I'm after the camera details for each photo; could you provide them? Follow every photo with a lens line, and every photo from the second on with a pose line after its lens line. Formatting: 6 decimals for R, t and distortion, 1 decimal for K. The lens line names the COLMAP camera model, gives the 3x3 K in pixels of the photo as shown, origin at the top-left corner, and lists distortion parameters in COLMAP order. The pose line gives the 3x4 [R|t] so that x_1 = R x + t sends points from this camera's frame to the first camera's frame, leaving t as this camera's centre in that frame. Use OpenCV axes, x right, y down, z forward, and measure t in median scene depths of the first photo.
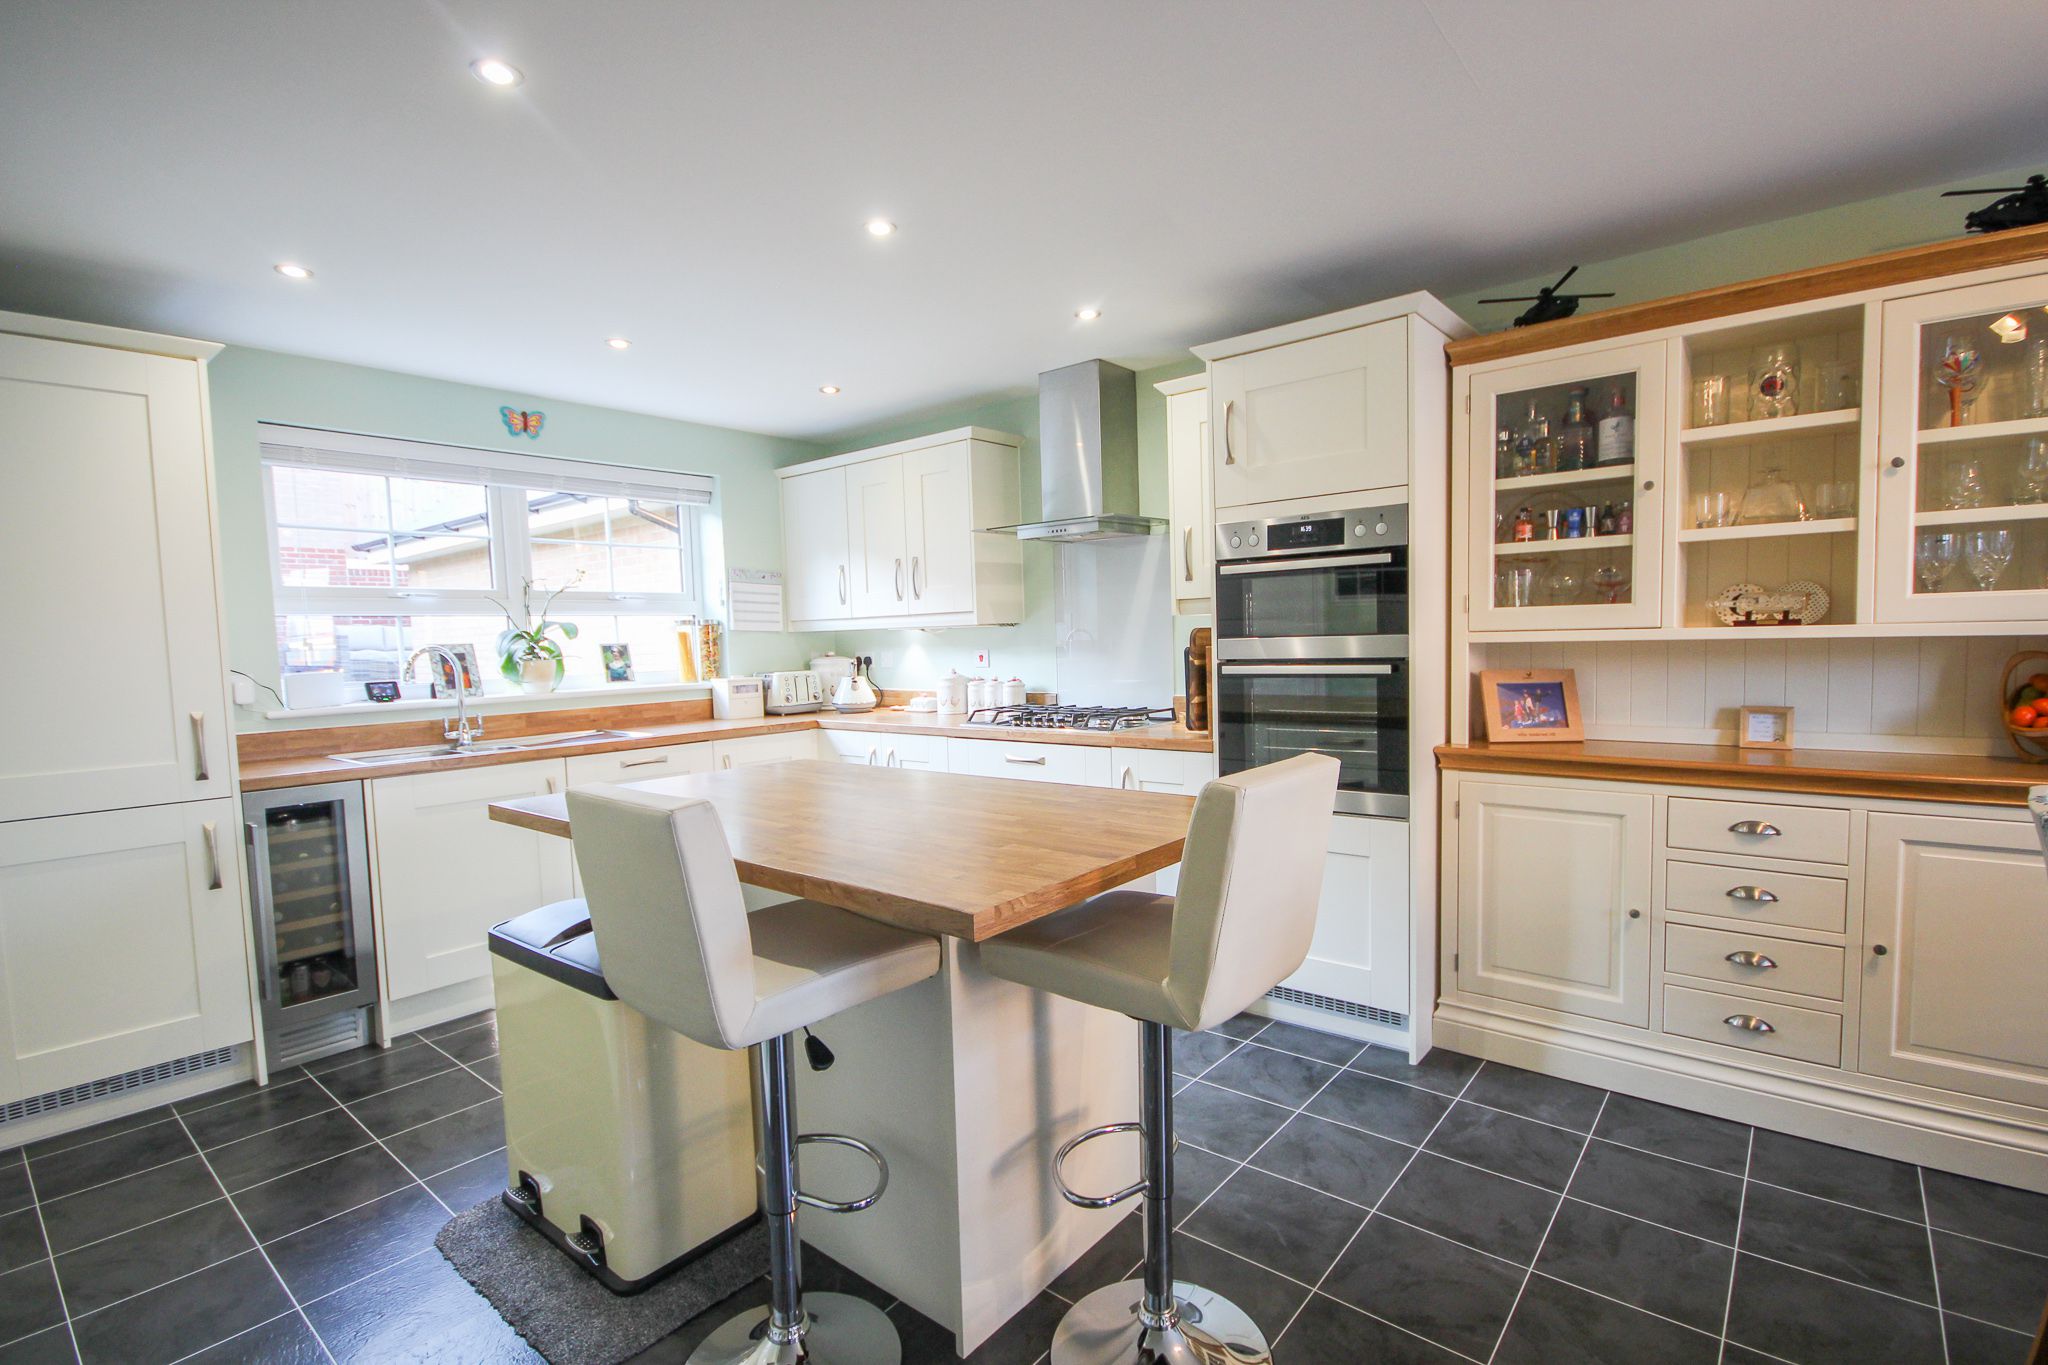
lens RADIAL K [[950.2, 0, 1038.6], [0, 950.2, 694.5], [0, 0, 1]] dist [-0.006807, -0.004196]
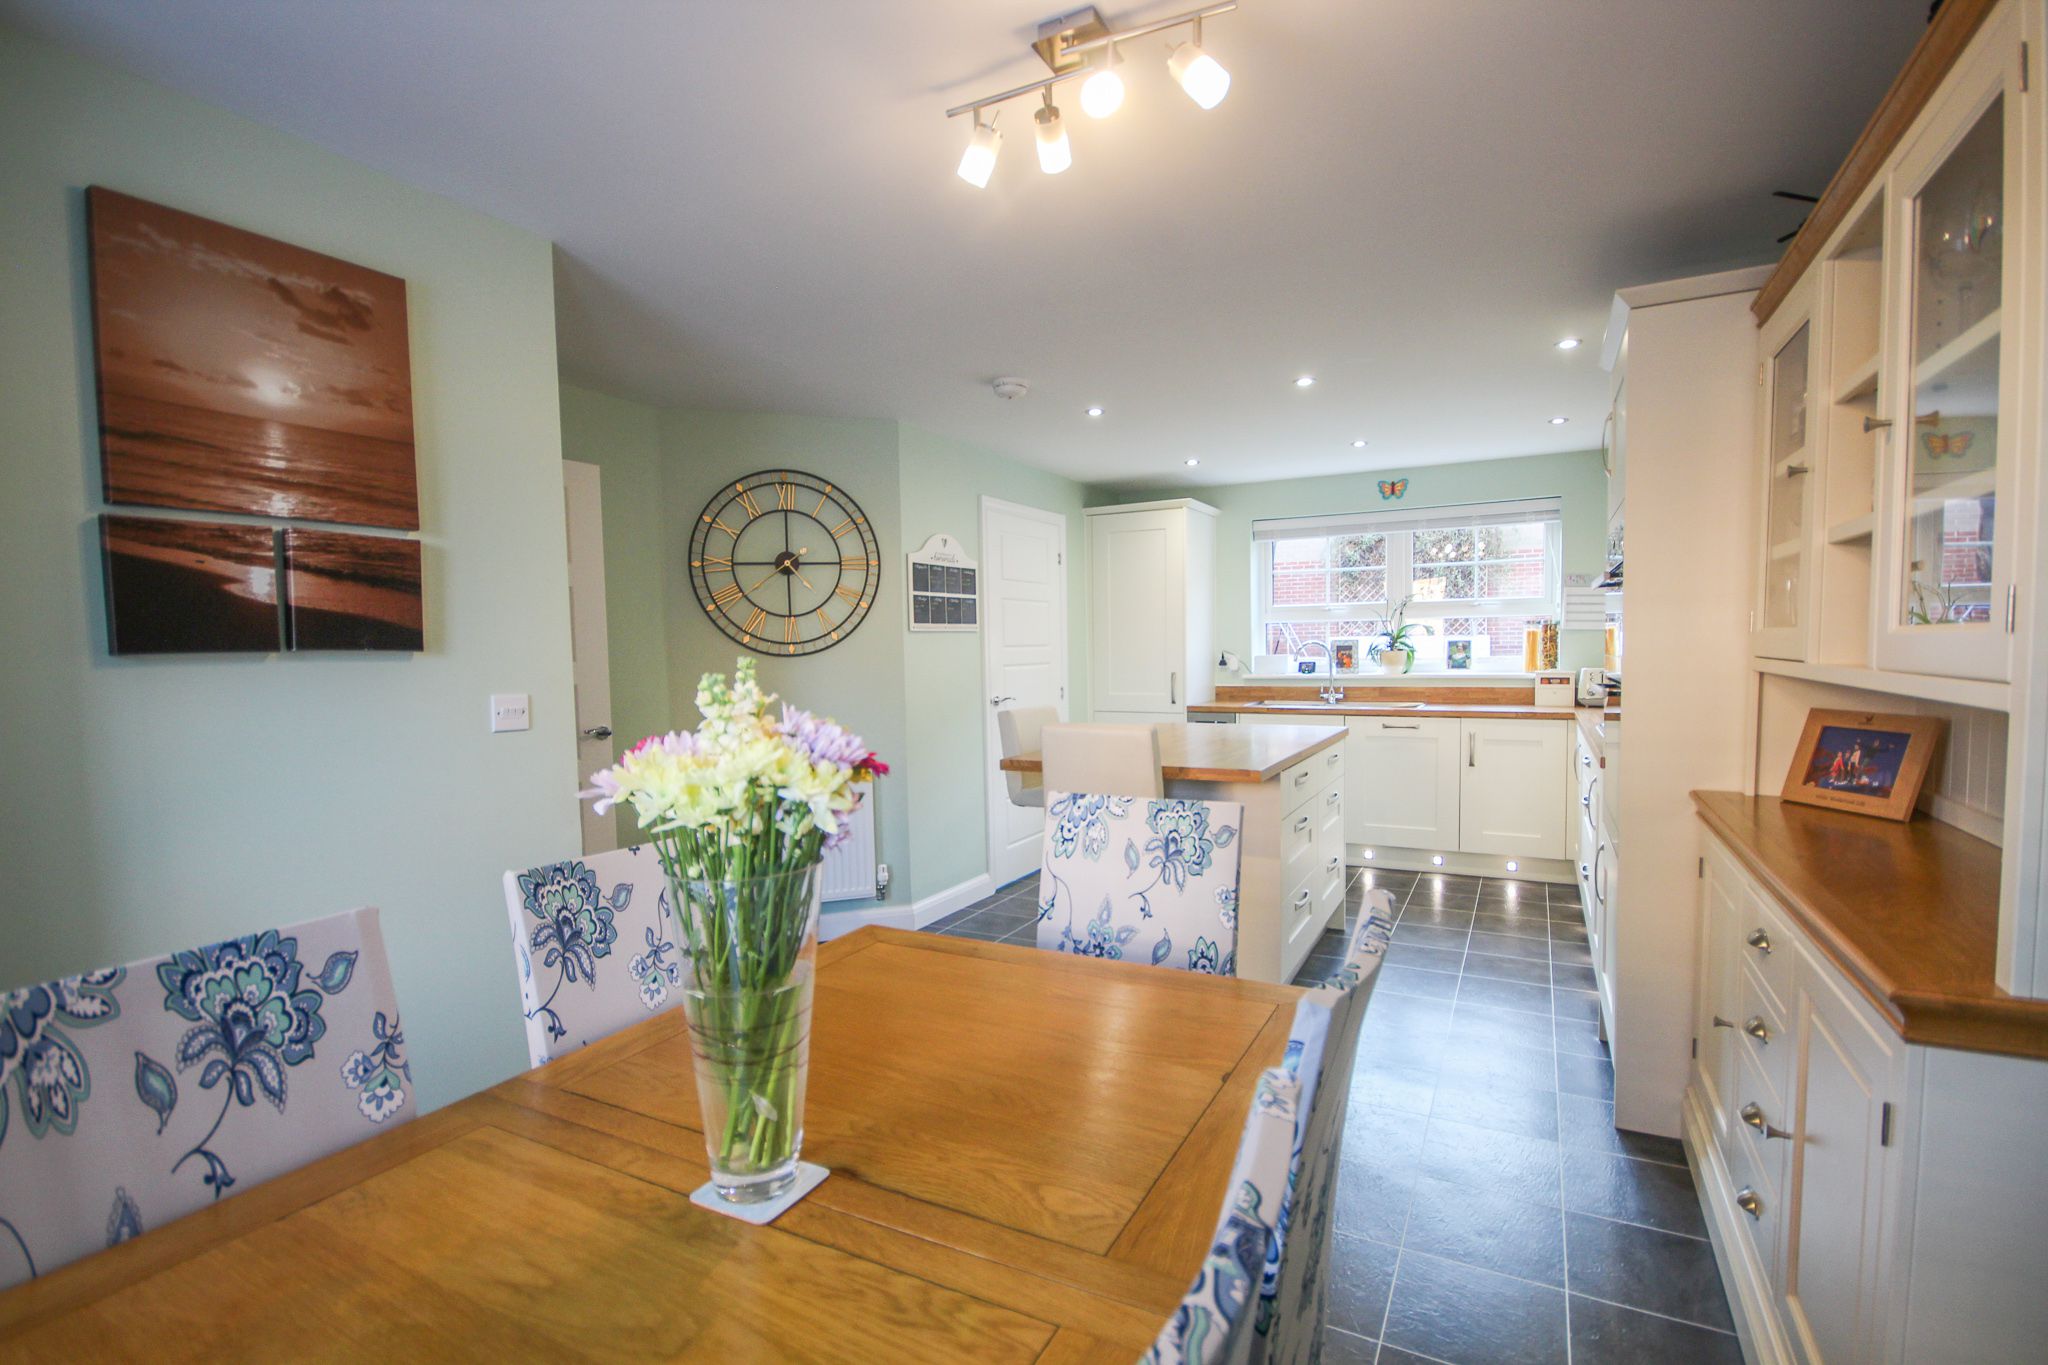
lens RADIAL K [[950.2, 0, 1021.8], [0, 950.2, 691.3], [0, 0, 1]] dist [-0.006807, -0.004196]
pose [[0.201368, 0.073172, -0.976779, 1.258320], [-0.046060, 0.996810, 0.065177, -0.069861], [0.978432, 0.031866, 0.204096, 0.234003]]
